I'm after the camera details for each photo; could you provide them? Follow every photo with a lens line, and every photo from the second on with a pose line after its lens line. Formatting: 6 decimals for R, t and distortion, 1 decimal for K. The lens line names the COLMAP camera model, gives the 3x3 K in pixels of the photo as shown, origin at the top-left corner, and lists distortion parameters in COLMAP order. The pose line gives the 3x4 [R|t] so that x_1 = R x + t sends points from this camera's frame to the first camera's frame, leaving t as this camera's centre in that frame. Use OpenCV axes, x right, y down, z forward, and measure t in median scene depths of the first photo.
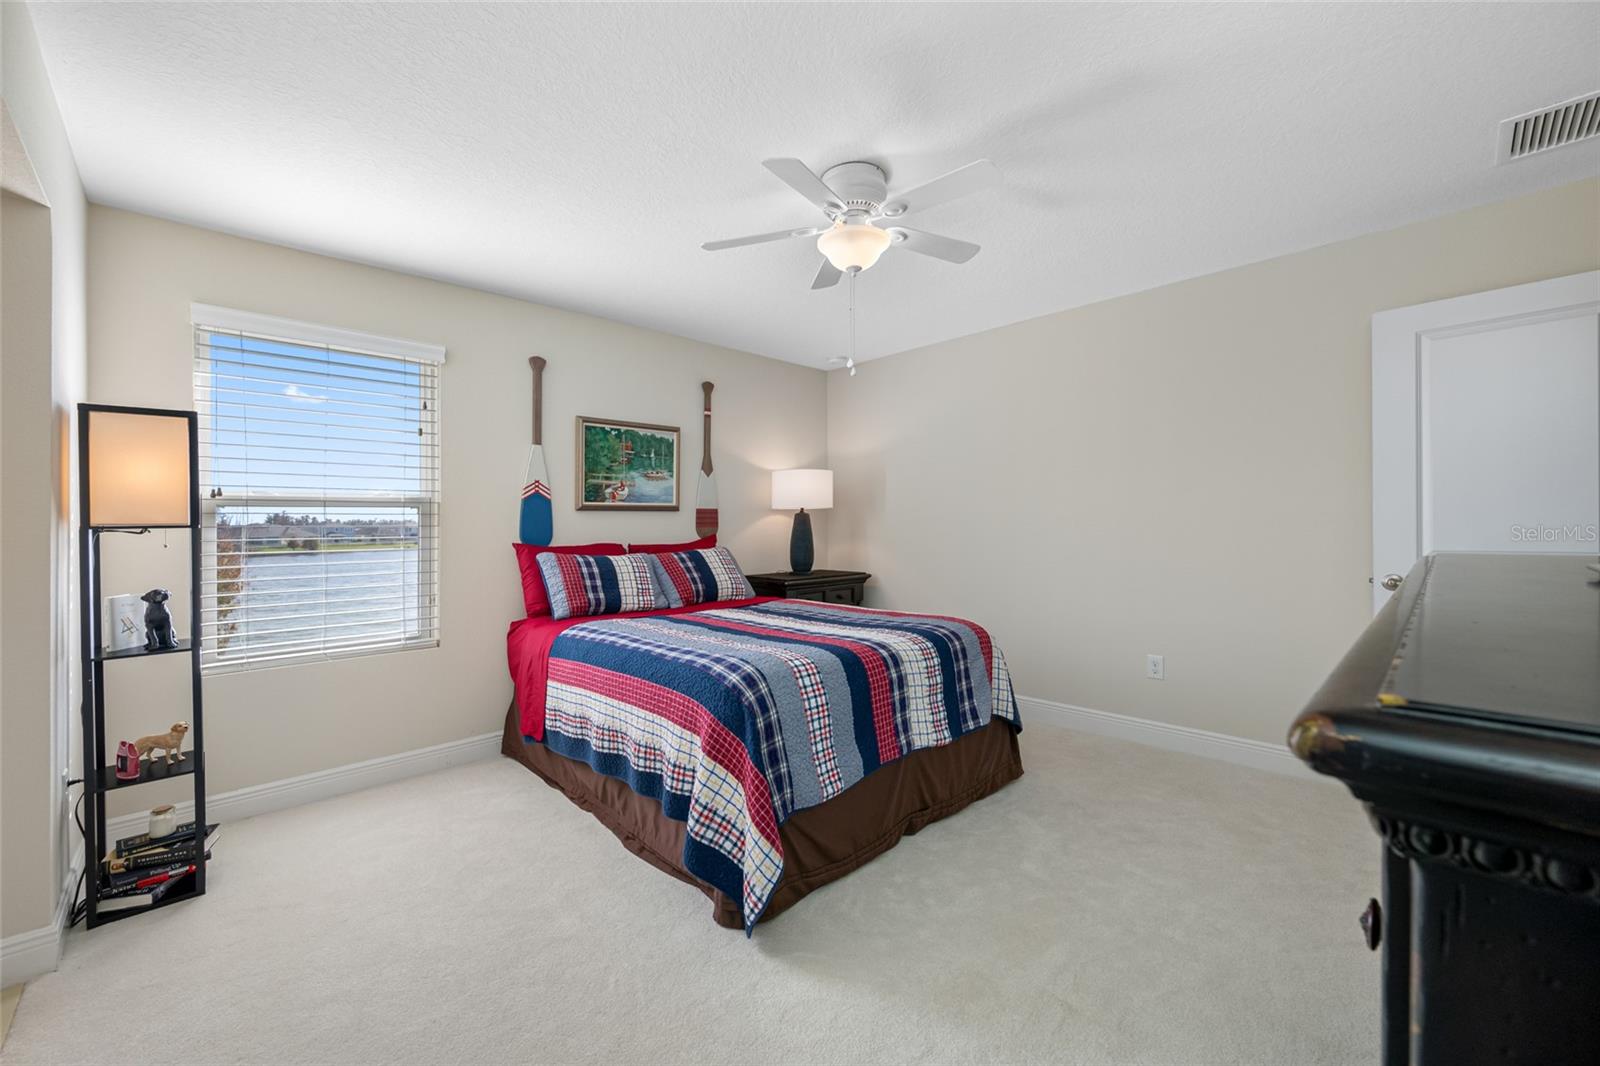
lens RADIAL K [[632.1, 0, 802.8], [0, 632.1, 536.7], [0, 0, 1]] dist [0.000948, 0.000002]
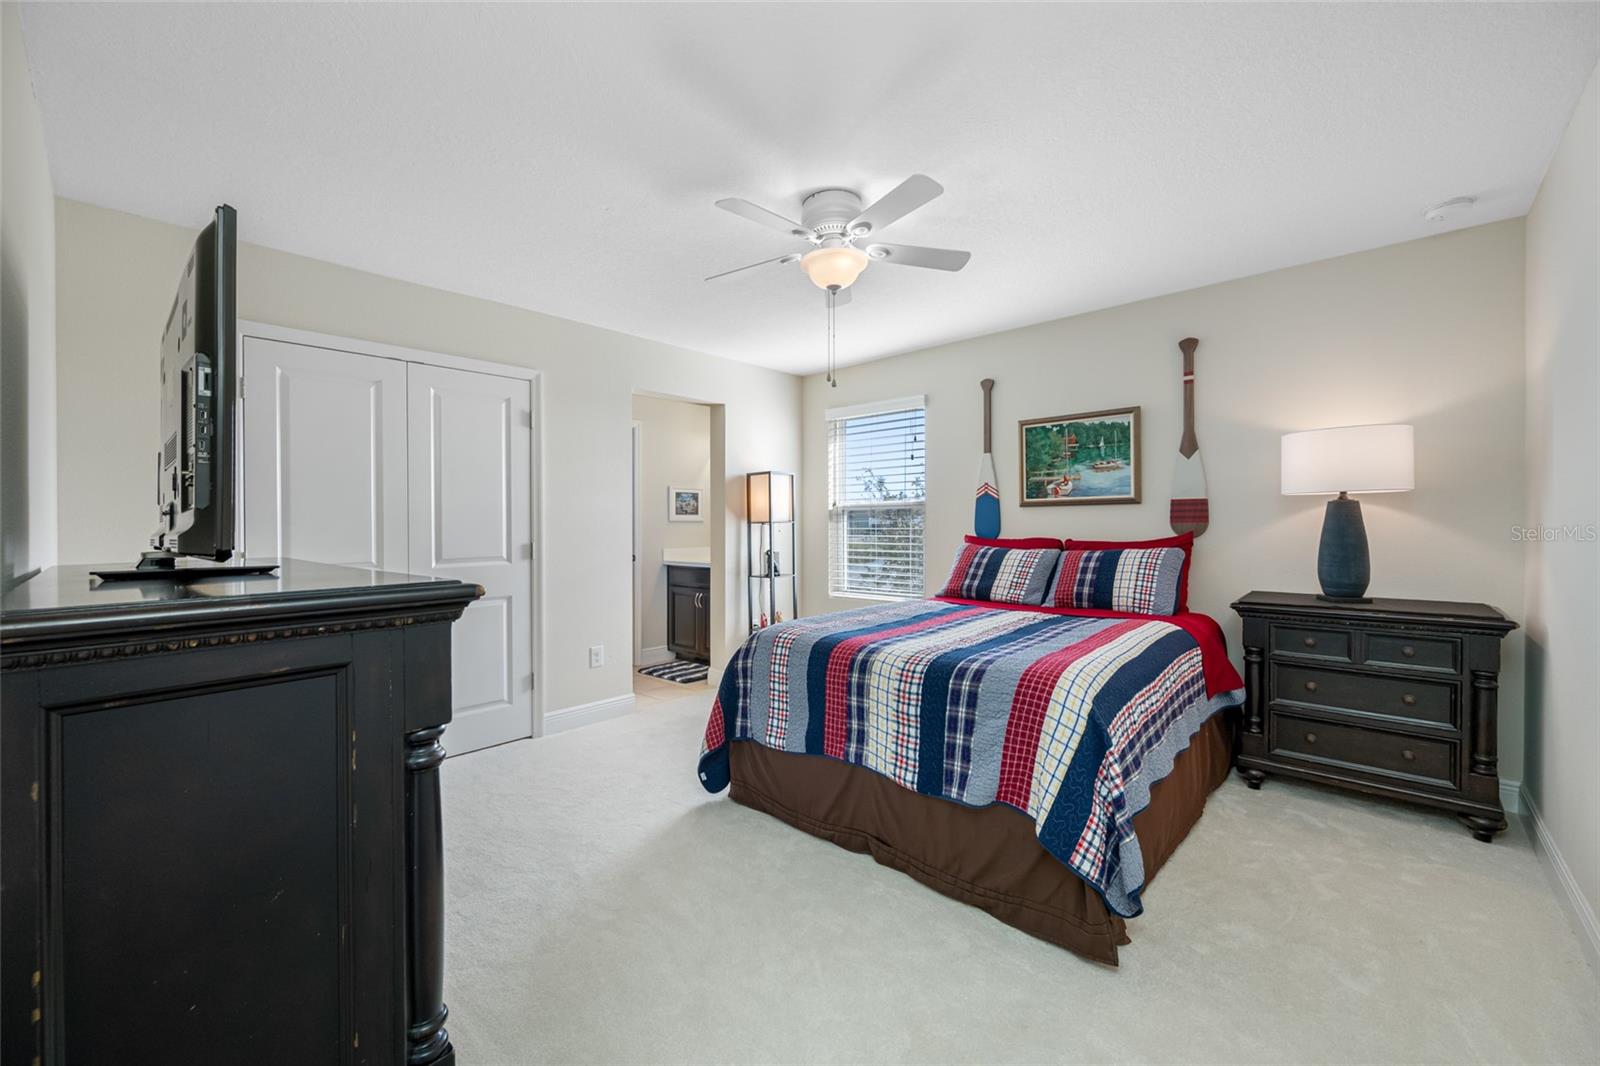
lens RADIAL K [[633.7, 0, 797.2], [0, 633.7, 527.8], [0, 0, 1]] dist [-0.014079, -0.000200]
pose [[0.056457, 0.016681, -0.998266, 0.688972], [-0.008825, 0.999830, 0.016208, -0.019003], [0.998366, 0.007894, 0.056594, 0.528567]]
